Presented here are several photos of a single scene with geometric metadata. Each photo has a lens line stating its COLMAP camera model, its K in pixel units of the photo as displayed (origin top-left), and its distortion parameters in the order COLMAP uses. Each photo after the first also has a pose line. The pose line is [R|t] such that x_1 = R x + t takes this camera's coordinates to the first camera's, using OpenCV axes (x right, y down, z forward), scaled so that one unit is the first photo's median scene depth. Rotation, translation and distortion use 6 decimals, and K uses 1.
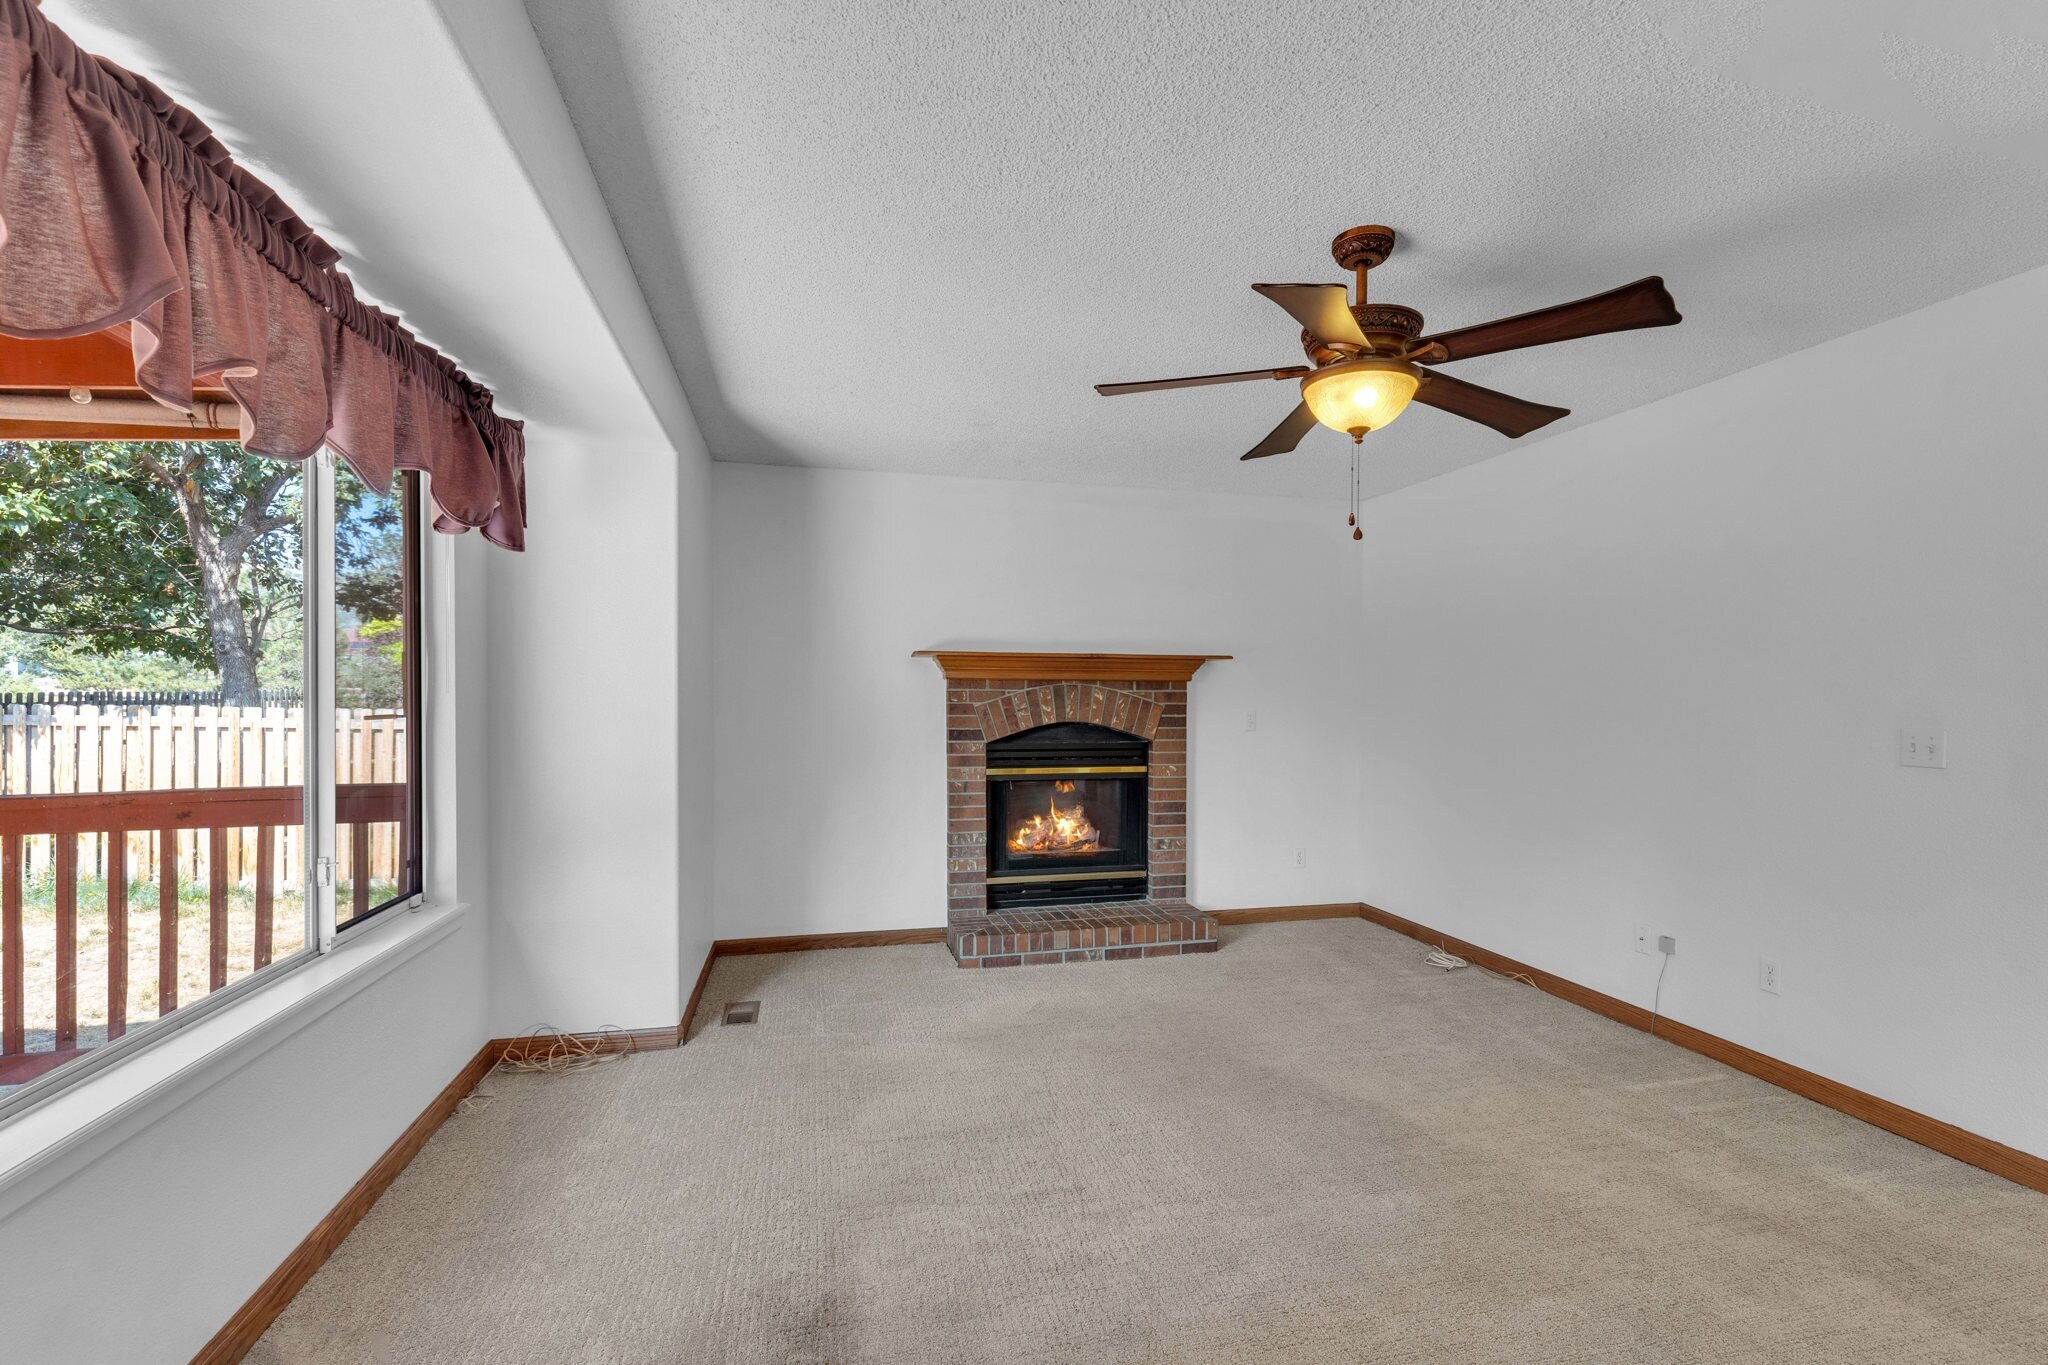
lens RADIAL K [[918.4, 0, 1035.0], [0, 918.4, 704.6], [0, 0, 1]] dist [0.011280, -0.000813]
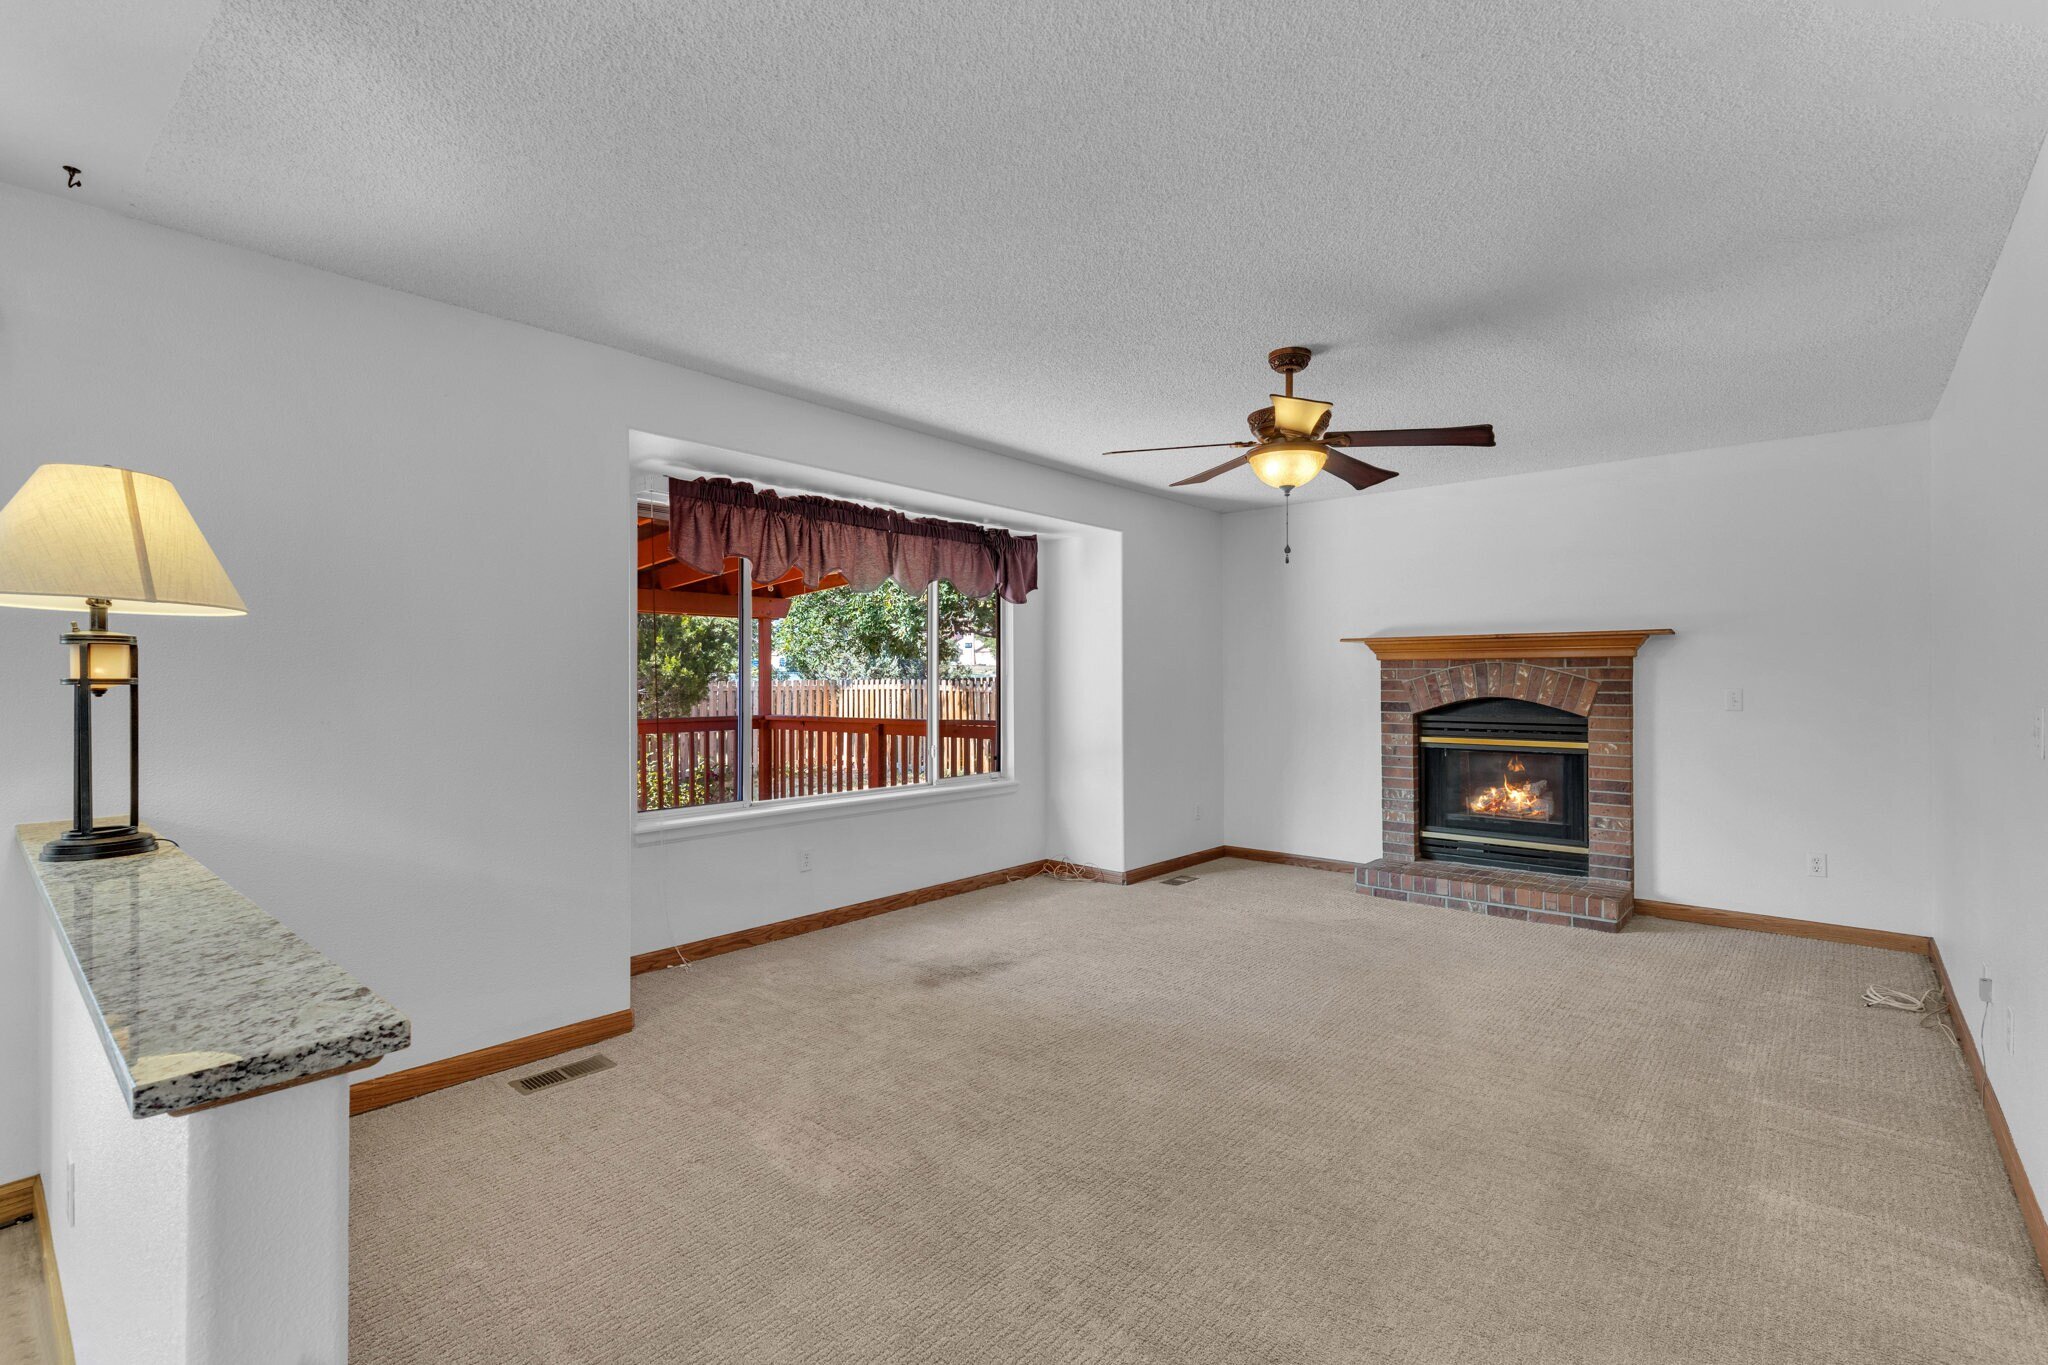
lens RADIAL K [[926.6, 0, 1044.9], [0, 926.6, 674.5], [0, 0, 1]] dist [0.013497, -0.000957]
pose [[0.583924, -0.007287, -0.811776, 0.631255], [-0.000869, 0.999954, -0.009601, 0.003088], [0.811808, 0.006312, 0.583891, -0.072014]]
